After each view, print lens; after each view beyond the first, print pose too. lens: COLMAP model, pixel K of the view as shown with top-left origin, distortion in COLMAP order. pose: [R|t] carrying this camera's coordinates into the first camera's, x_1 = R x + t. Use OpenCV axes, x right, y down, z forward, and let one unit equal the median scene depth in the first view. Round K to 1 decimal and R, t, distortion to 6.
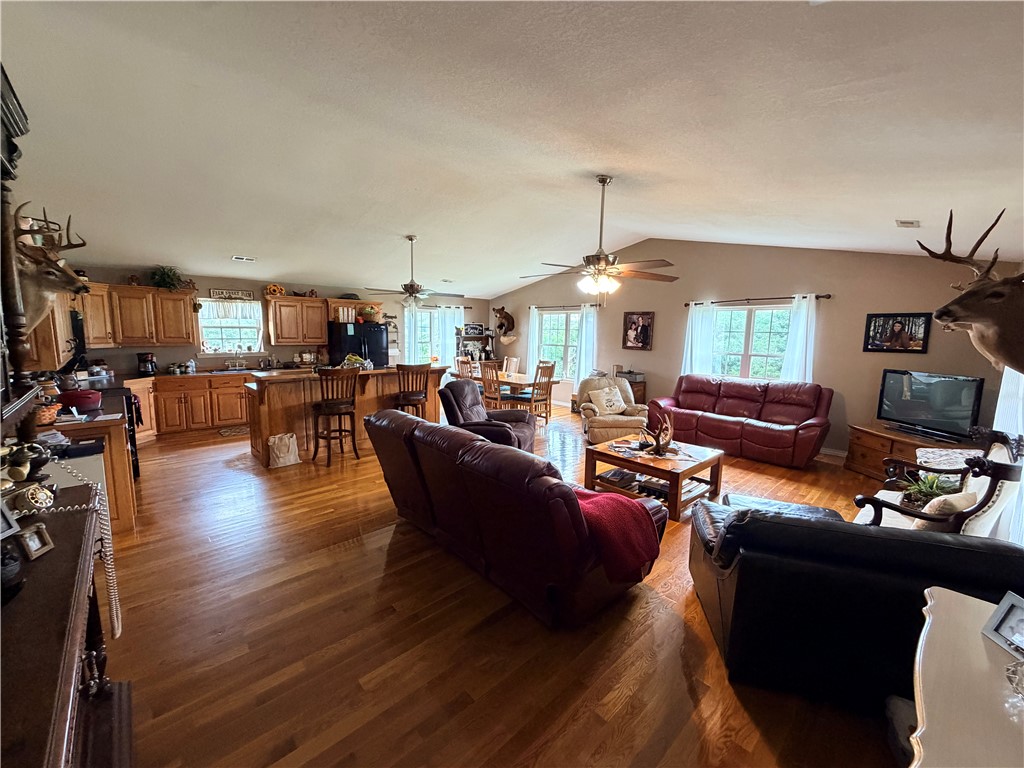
lens RADIAL K [[409.6, 0, 512.0], [0, 409.6, 384.0], [0, 0, 1]] dist [0.000353, -0.000049]
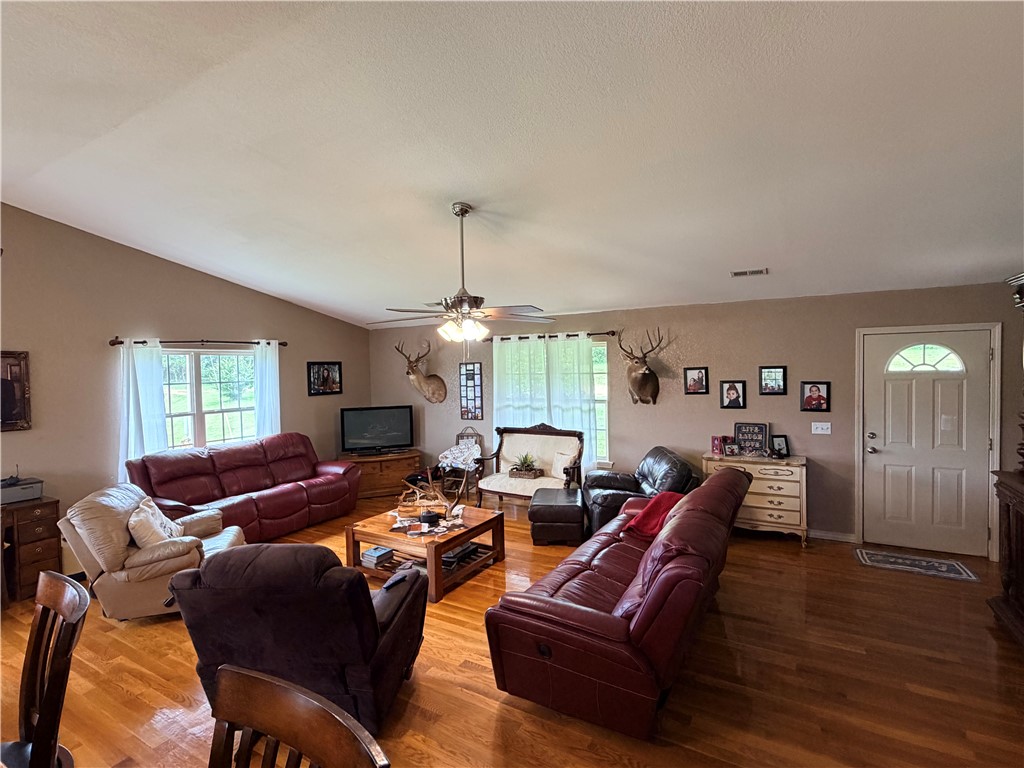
lens RADIAL K [[490.6, 0, 512.0], [0, 490.6, 384.0], [0, 0, 1]] dist [0.000044, 0.000101]
pose [[-0.283981, -0.039679, 0.958008, -0.579815], [0.140837, 0.986580, 0.082610, -0.153804], [-0.948430, 0.158383, -0.274582, 0.909423]]
